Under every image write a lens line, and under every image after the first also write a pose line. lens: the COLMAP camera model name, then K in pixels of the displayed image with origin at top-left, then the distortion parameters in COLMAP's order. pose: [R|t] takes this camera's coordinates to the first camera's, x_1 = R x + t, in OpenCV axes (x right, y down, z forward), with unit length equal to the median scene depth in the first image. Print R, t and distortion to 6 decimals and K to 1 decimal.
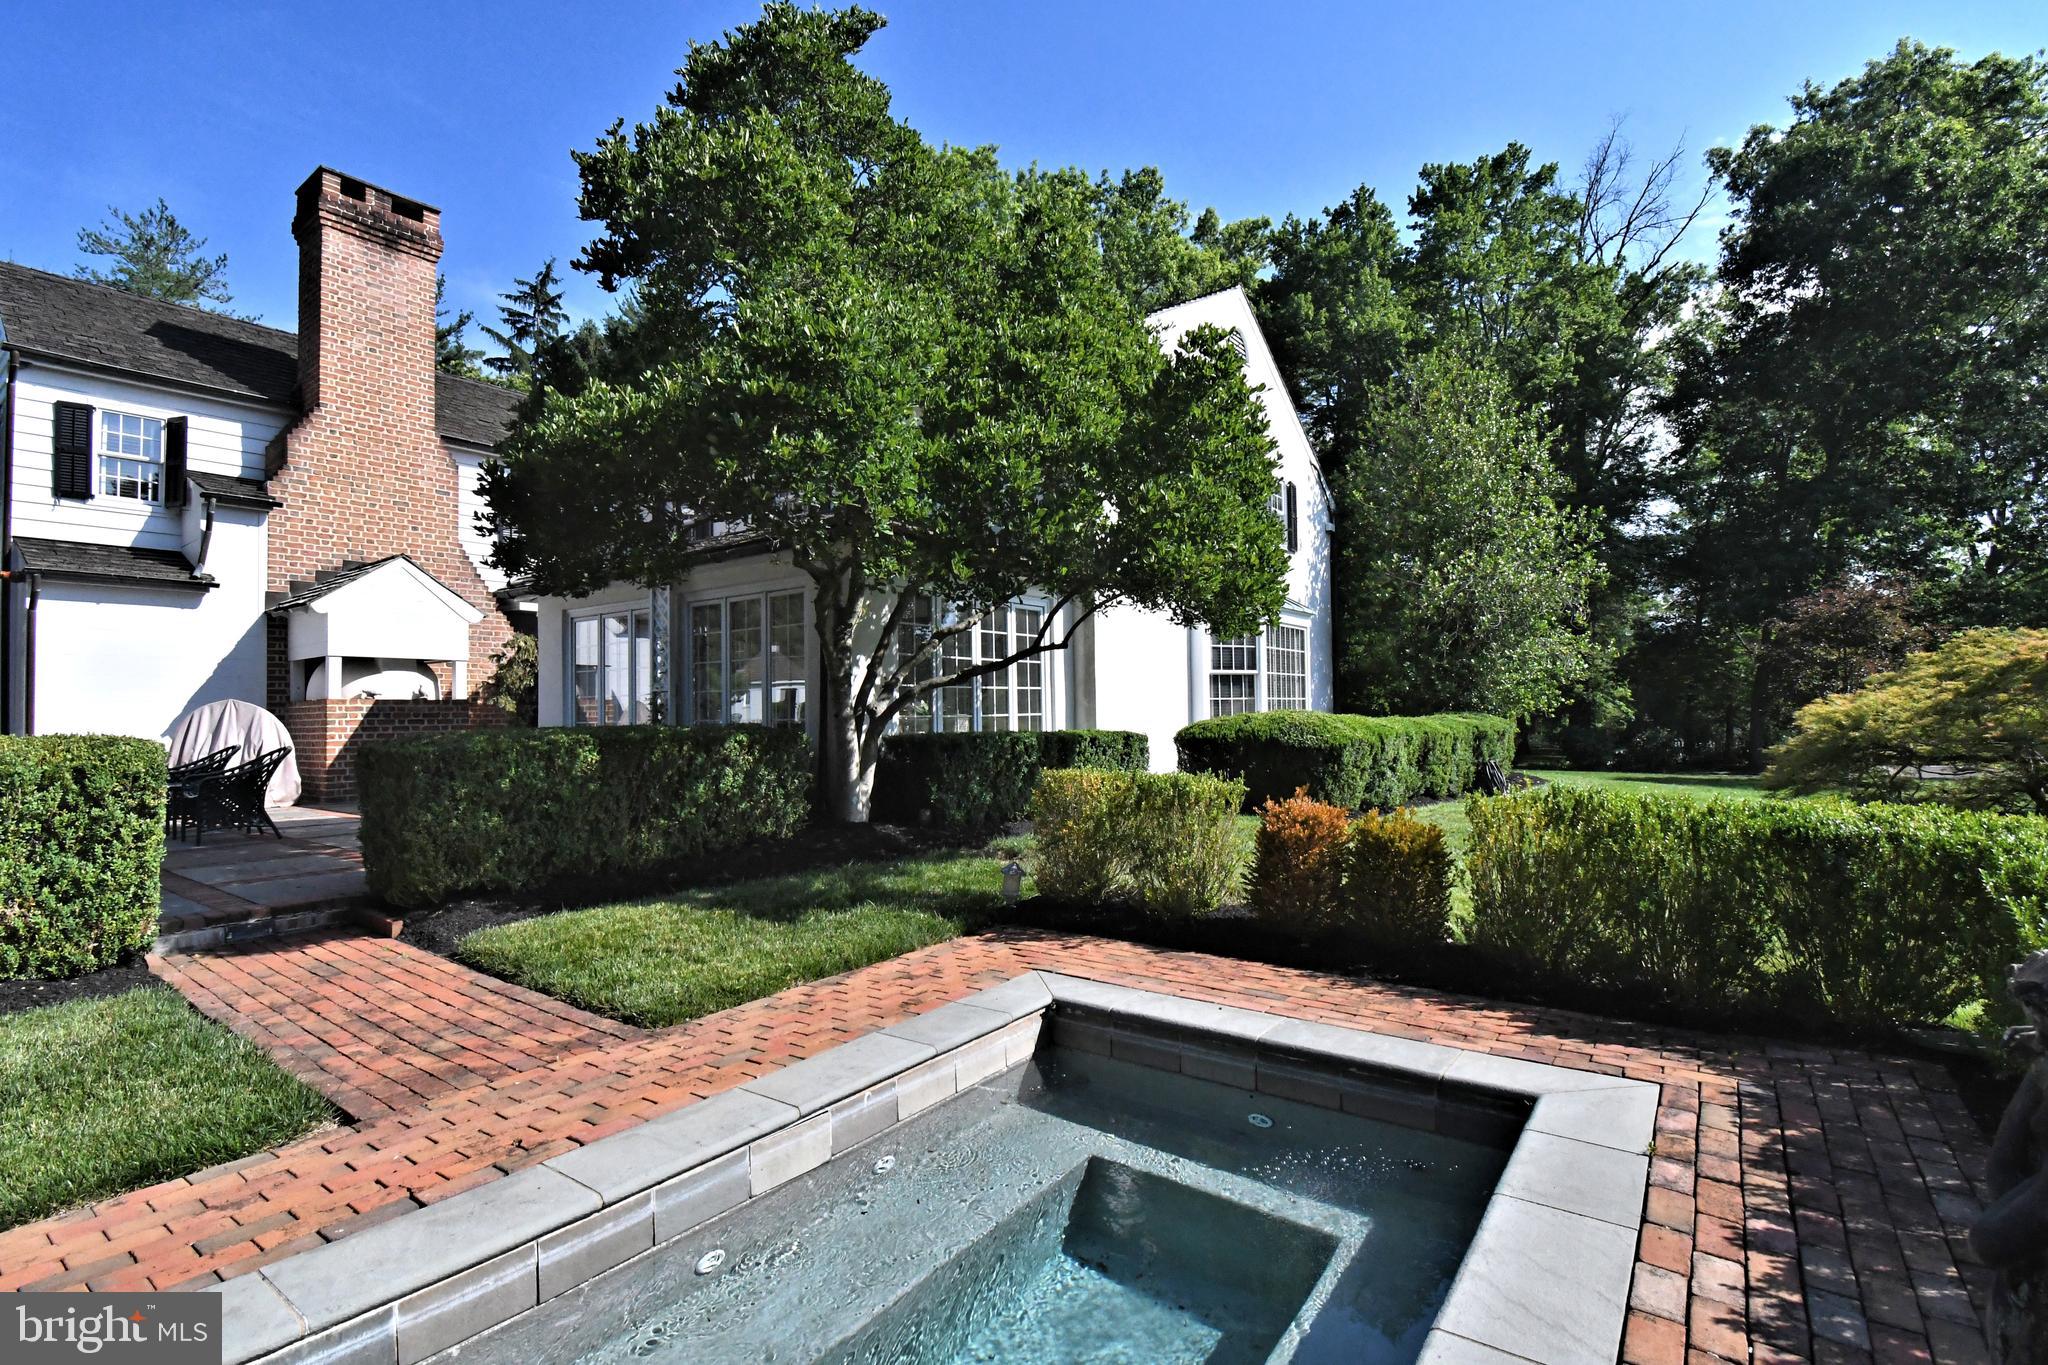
lens RADIAL K [[960.1, 0, 1013.7], [0, 960.1, 691.0], [0, 0, 1]] dist [-0.010985, -0.009443]
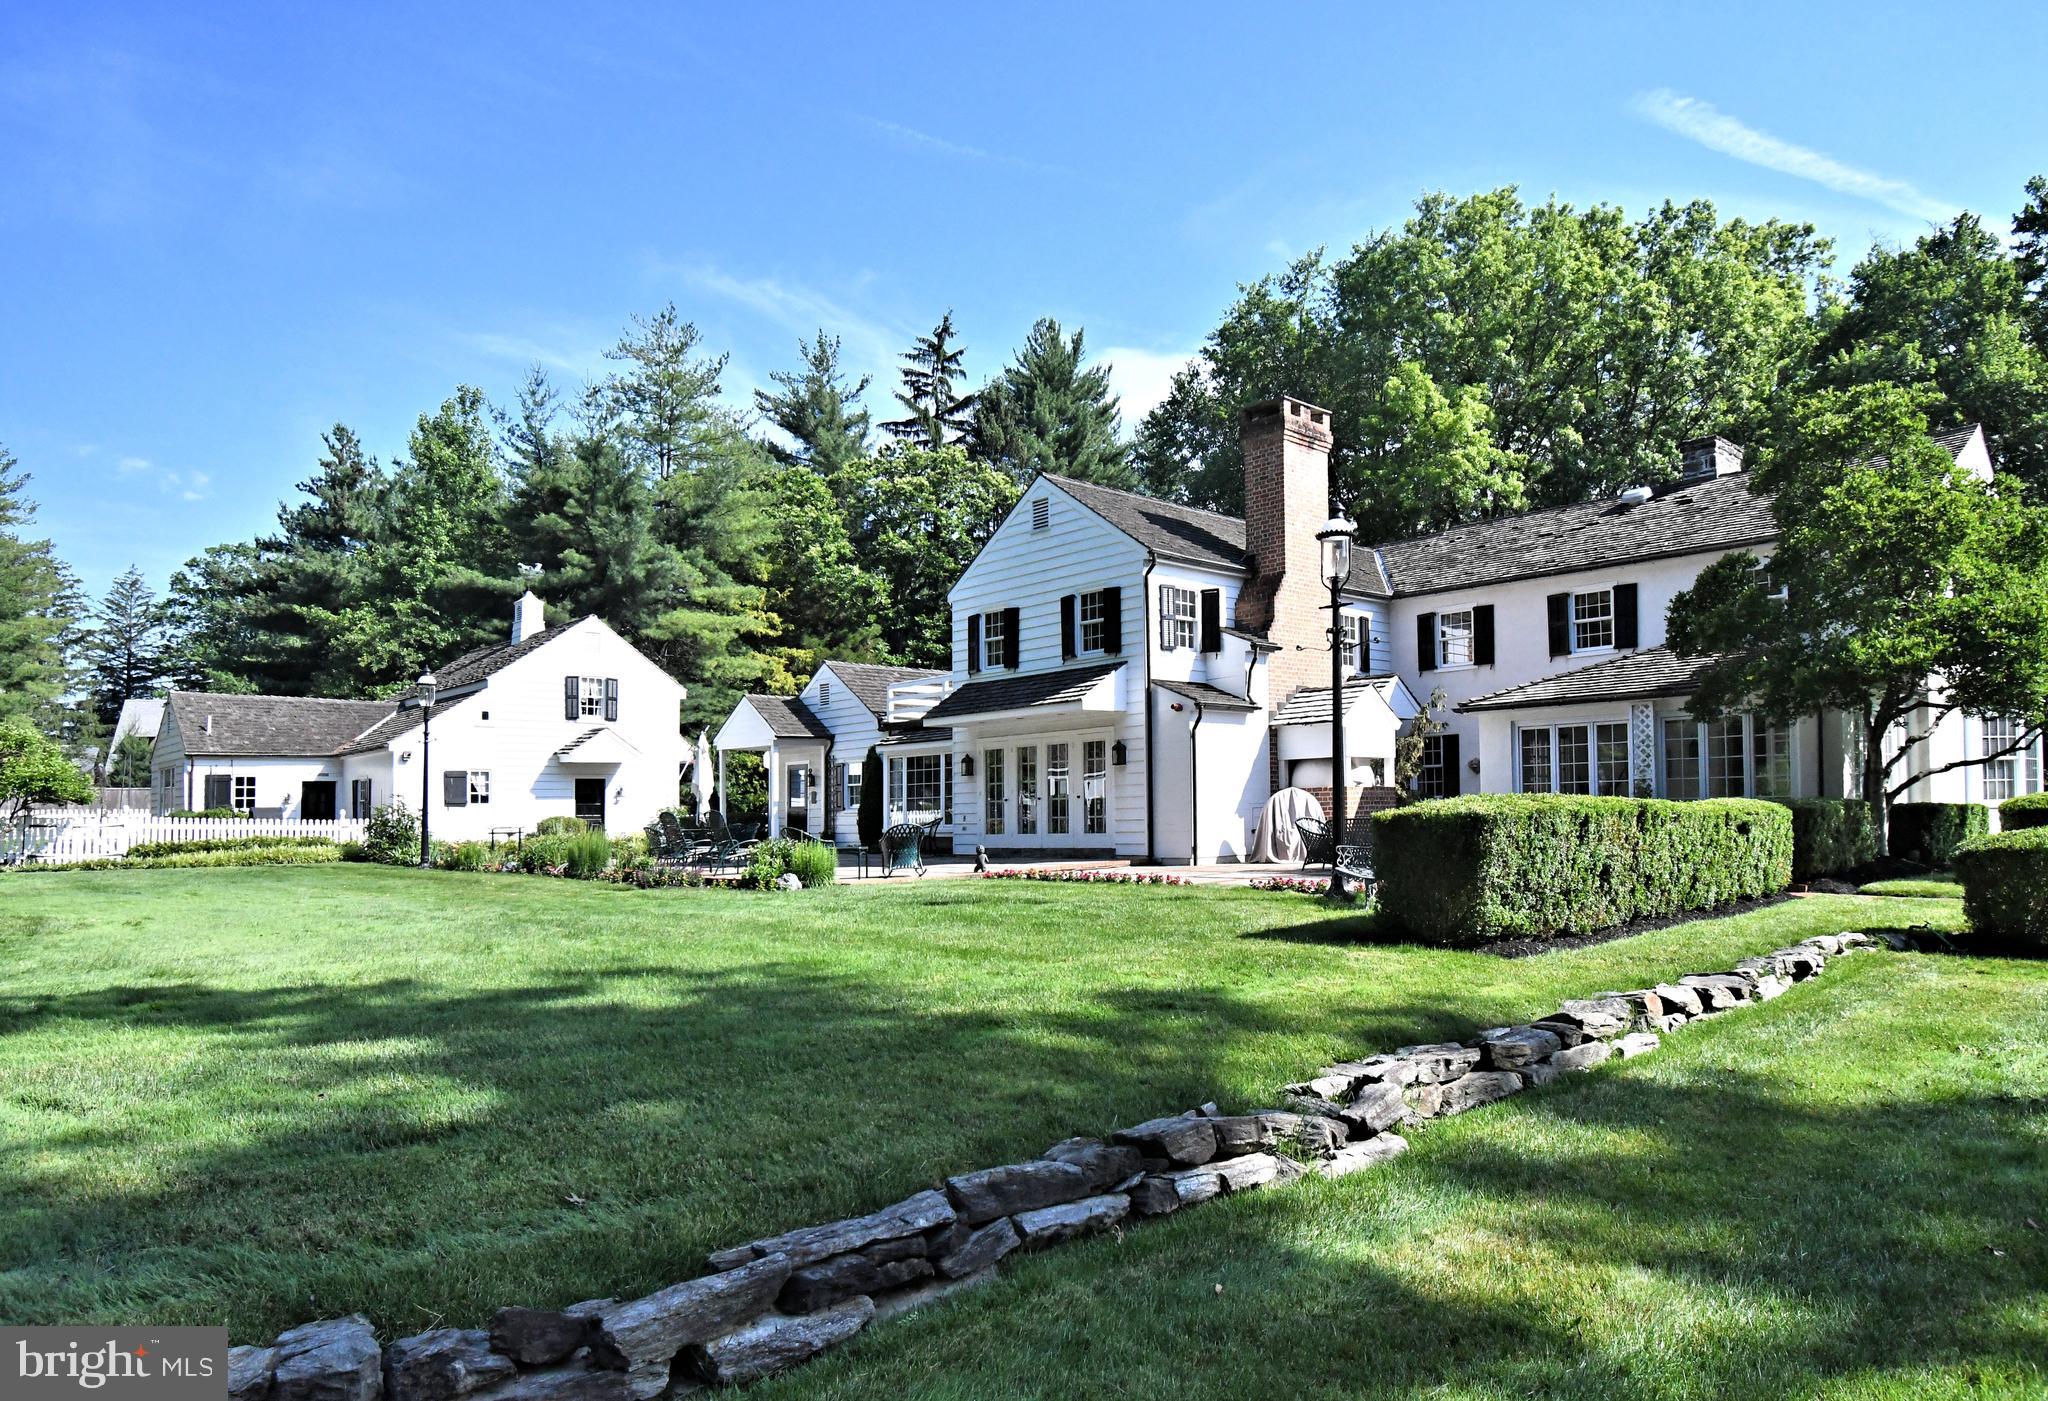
lens RADIAL K [[1272.5, 0, 1079.4], [0, 1272.5, 778.3], [0, 0, 1]] dist [-0.008225, -0.007320]
pose [[0.986872, -0.011515, -0.161092, -0.312615], [0.011960, 0.999927, 0.001789, -0.004577], [0.161059, -0.003692, 0.986938, -0.361229]]
